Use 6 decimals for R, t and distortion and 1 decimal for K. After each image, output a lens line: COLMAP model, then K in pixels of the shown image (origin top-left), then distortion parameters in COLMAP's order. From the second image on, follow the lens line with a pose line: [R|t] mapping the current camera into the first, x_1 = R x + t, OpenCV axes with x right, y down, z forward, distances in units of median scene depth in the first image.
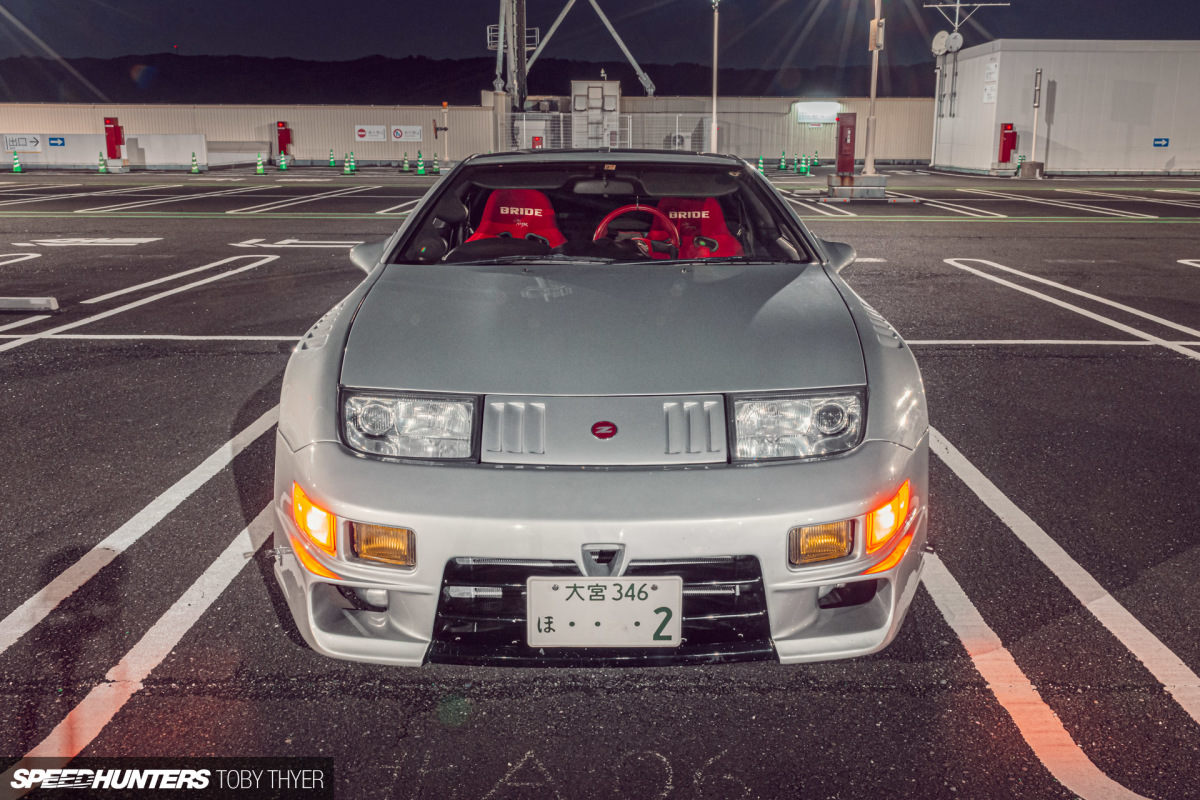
lens RADIAL K [[1087.8, 0, 628.2], [0, 1087.8, 394.0], [0, 0, 1]] dist [0.002505, -0.000072]
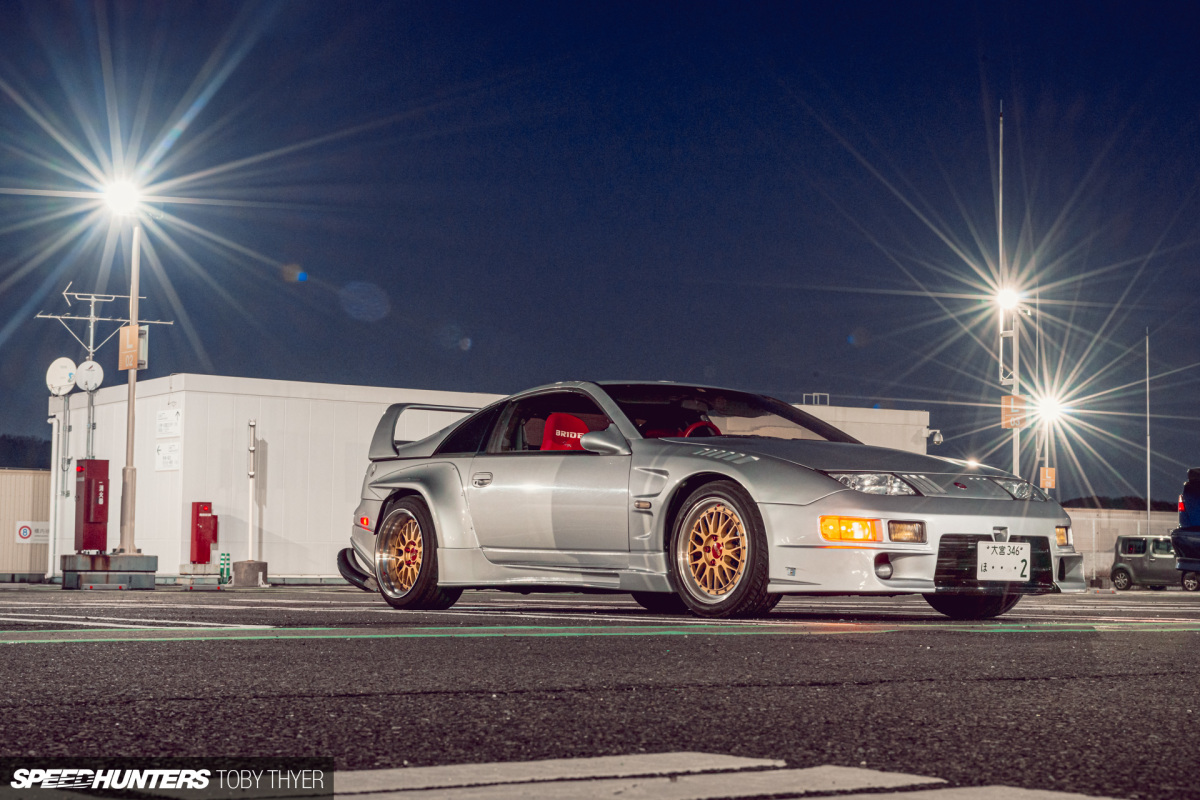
lens RADIAL K [[2162.8, 0, 600.0], [0, 2162.8, 400.0], [0, 0, 1]] dist [0.024640, 0.066818]
pose [[0.817117, 0.049134, 0.574374, -2.662628], [0.128819, 0.955603, -0.265007, 0.794615], [-0.561894, 0.290532, 0.774510, -1.600828]]
